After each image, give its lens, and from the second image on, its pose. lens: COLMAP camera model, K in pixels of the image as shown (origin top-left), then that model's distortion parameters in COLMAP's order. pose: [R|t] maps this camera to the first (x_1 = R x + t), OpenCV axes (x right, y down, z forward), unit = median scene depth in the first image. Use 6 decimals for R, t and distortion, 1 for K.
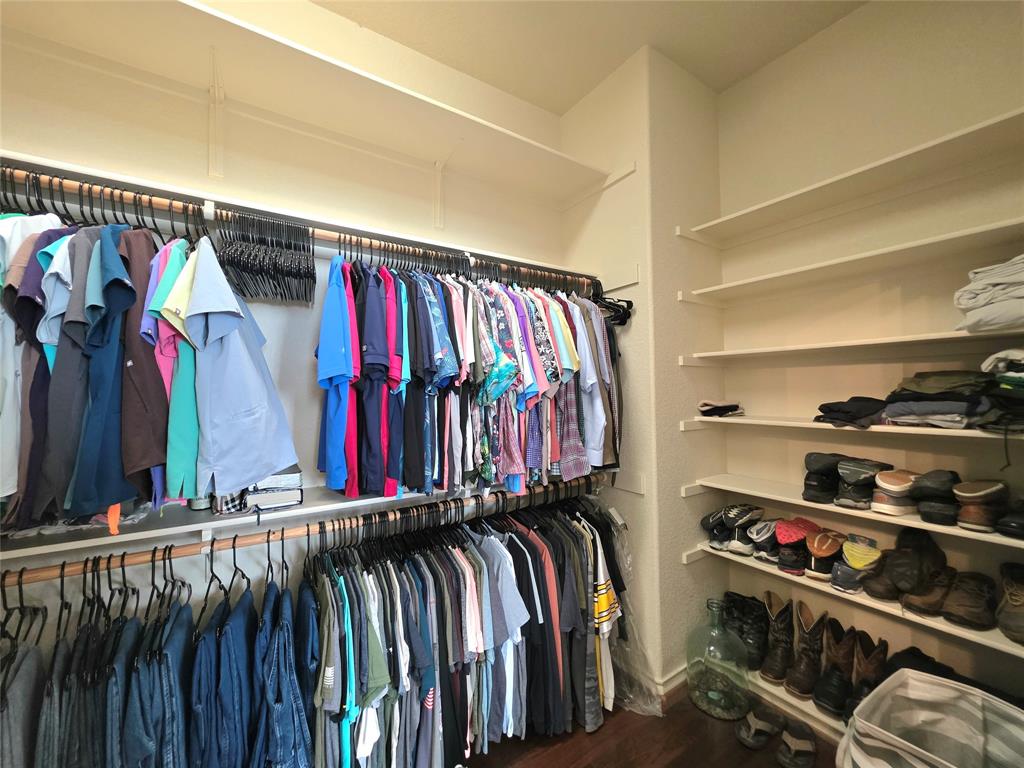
lens RADIAL K [[411.8, 0, 509.1], [0, 411.8, 379.5], [0, 0, 1]] dist [0.000901, -0.000412]
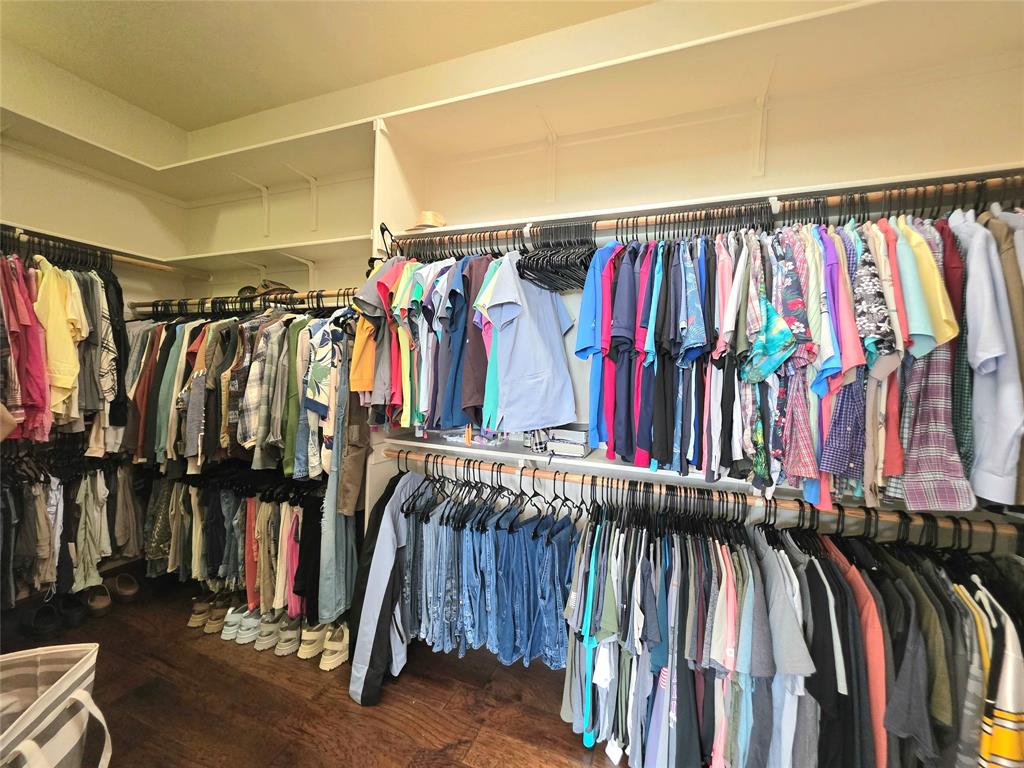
lens RADIAL K [[411.8, 0, 505.8], [0, 411.8, 380.4], [0, 0, 1]] dist [0.000901, -0.000412]
pose [[0.571801, 0.040090, -0.819412, 0.322748], [-0.016833, 0.999168, 0.037139, 0.034283], [0.820219, -0.007443, 0.572001, 0.124076]]
